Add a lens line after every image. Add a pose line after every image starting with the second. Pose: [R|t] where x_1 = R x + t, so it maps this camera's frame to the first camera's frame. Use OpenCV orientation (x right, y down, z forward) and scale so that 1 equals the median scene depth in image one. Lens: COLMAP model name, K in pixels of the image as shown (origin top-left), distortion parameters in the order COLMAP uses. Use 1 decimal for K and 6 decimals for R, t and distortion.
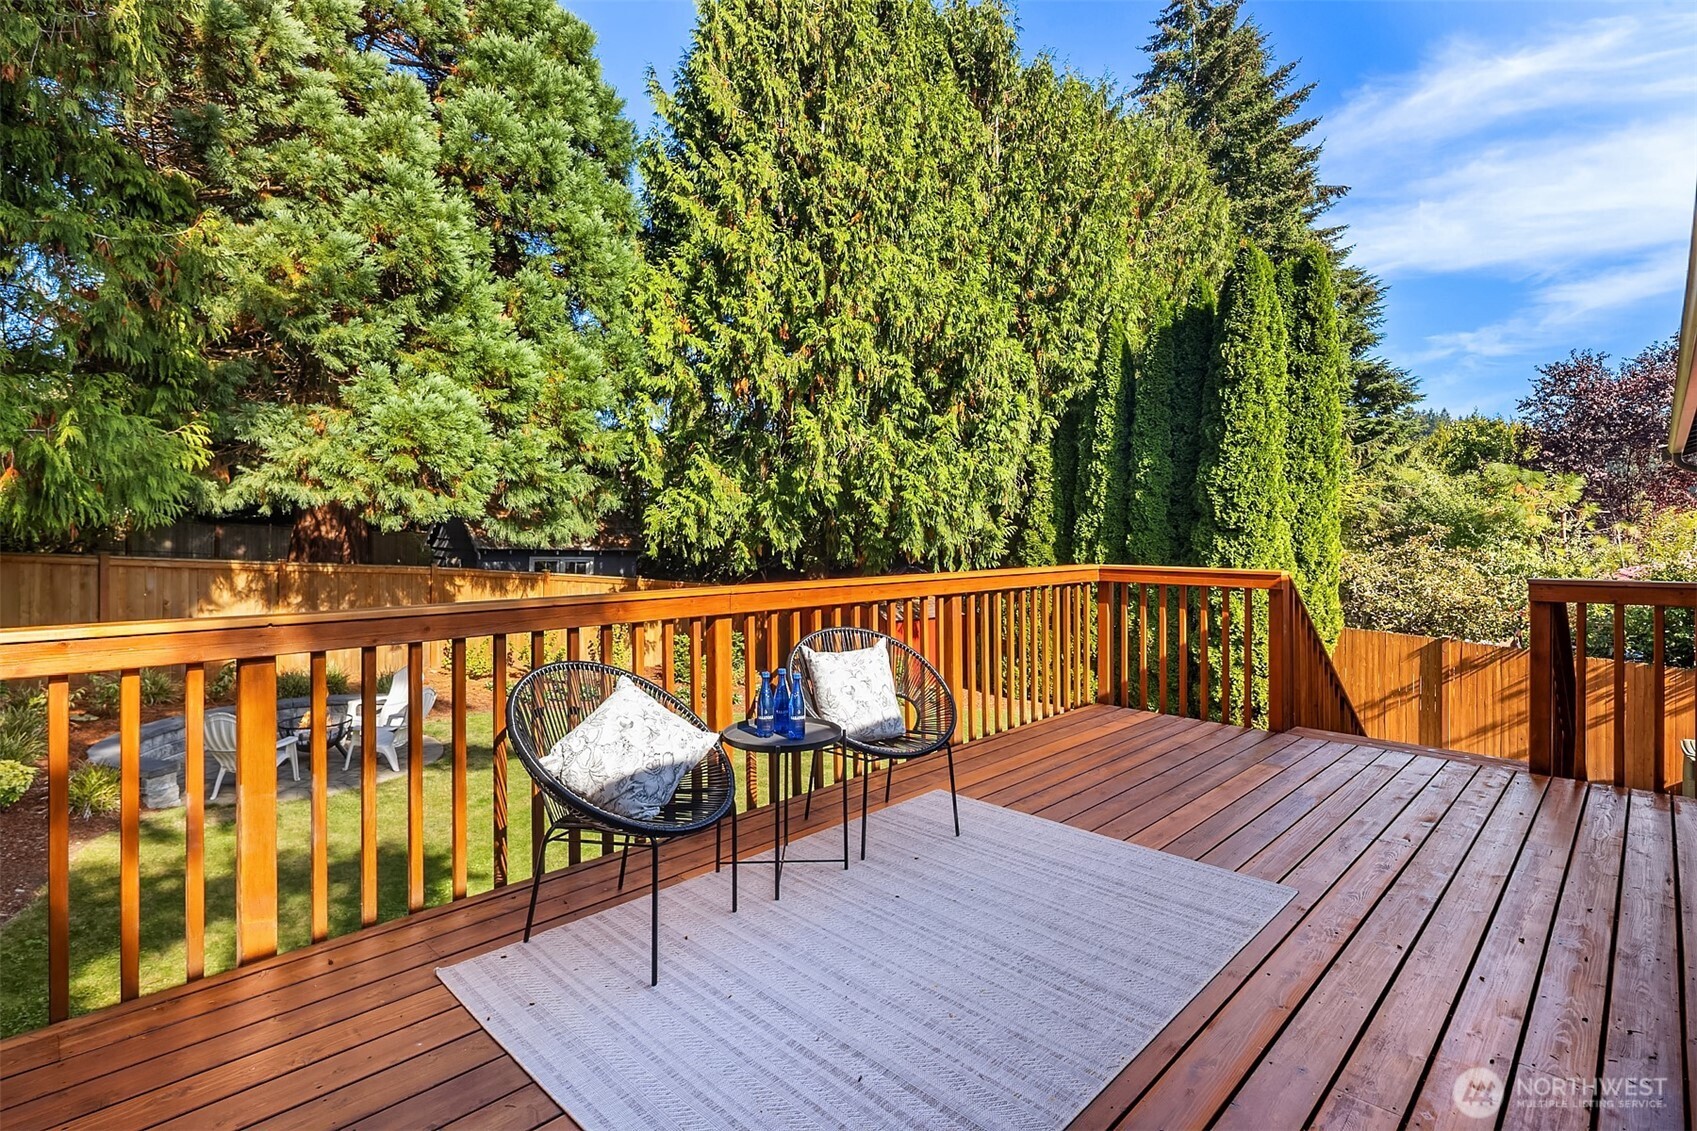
lens RADIAL K [[819.1, 0, 839.4], [0, 819.1, 544.9], [0, 0, 1]] dist [0.001756, -0.000844]
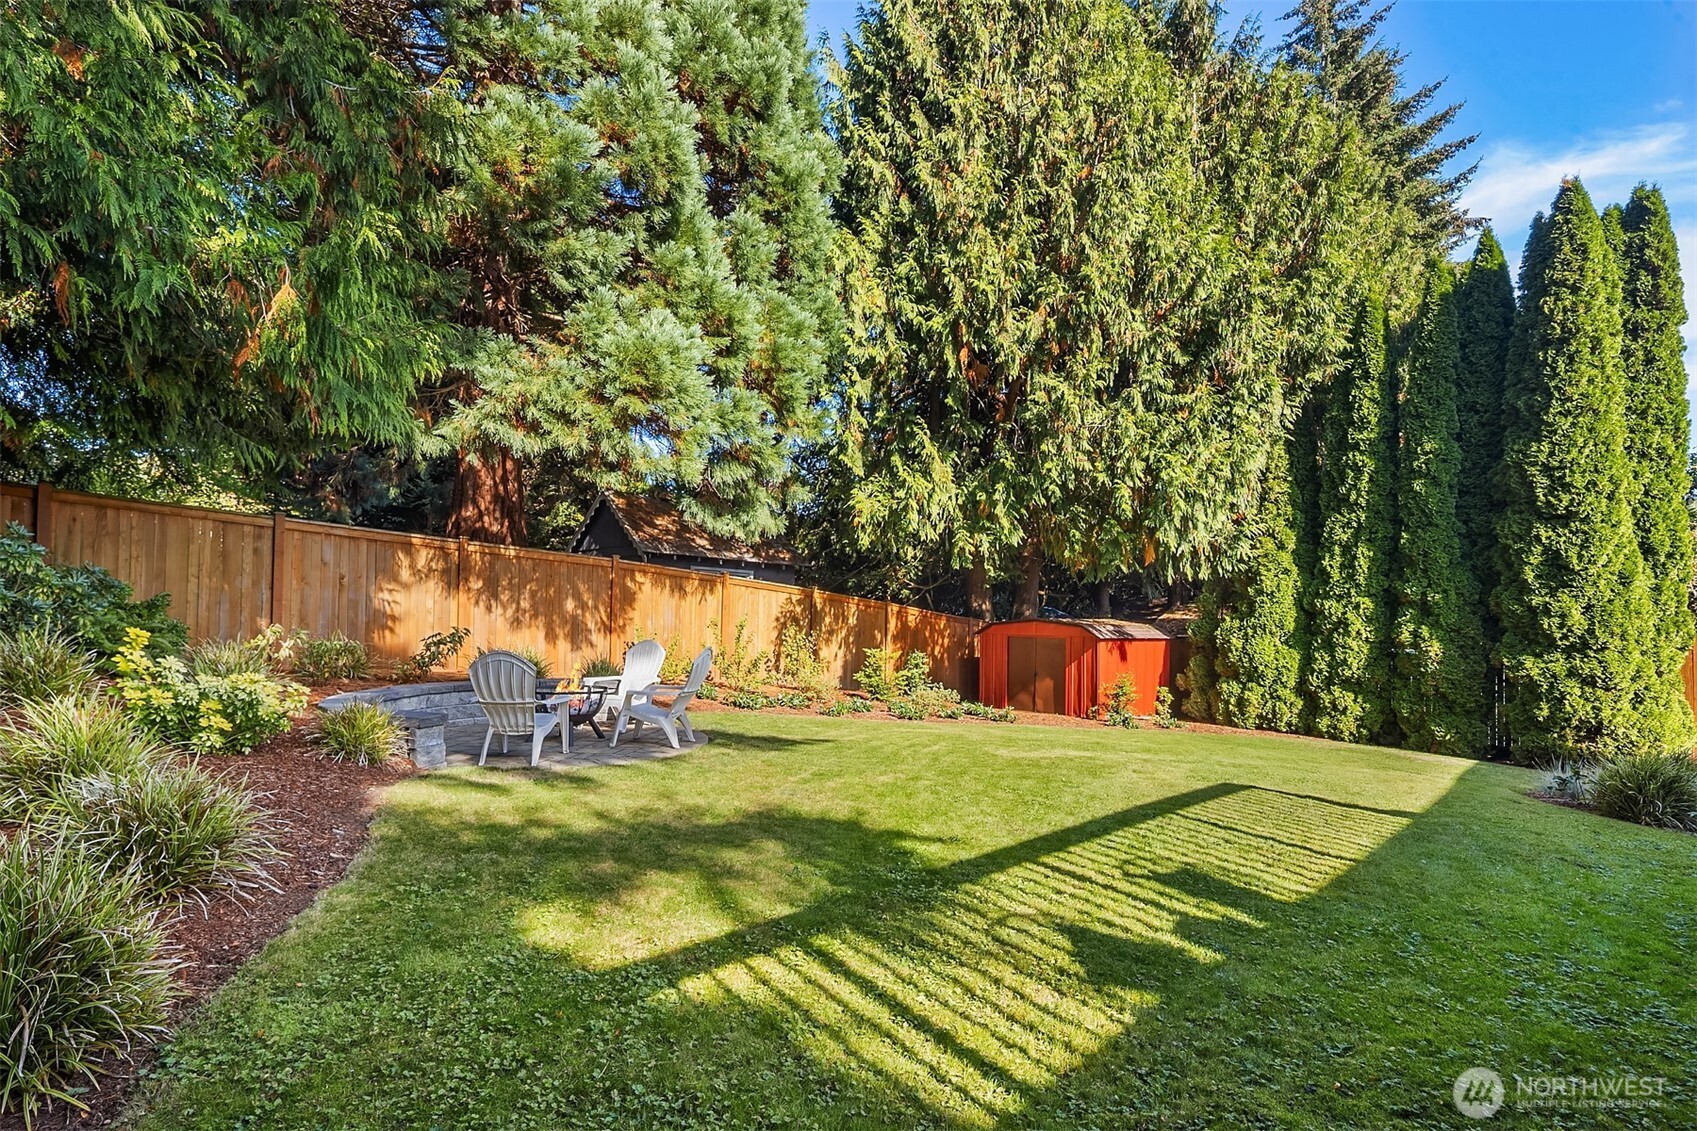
lens RADIAL K [[821.2, 0, 840.6], [0, 821.2, 611.1], [0, 0, 1]] dist [-0.001037, -0.000563]
pose [[0.999393, 0.007311, -0.034067, -0.230781], [-0.008021, 0.999752, -0.020762, 0.102679], [0.033906, 0.021023, 0.999204, 0.133460]]
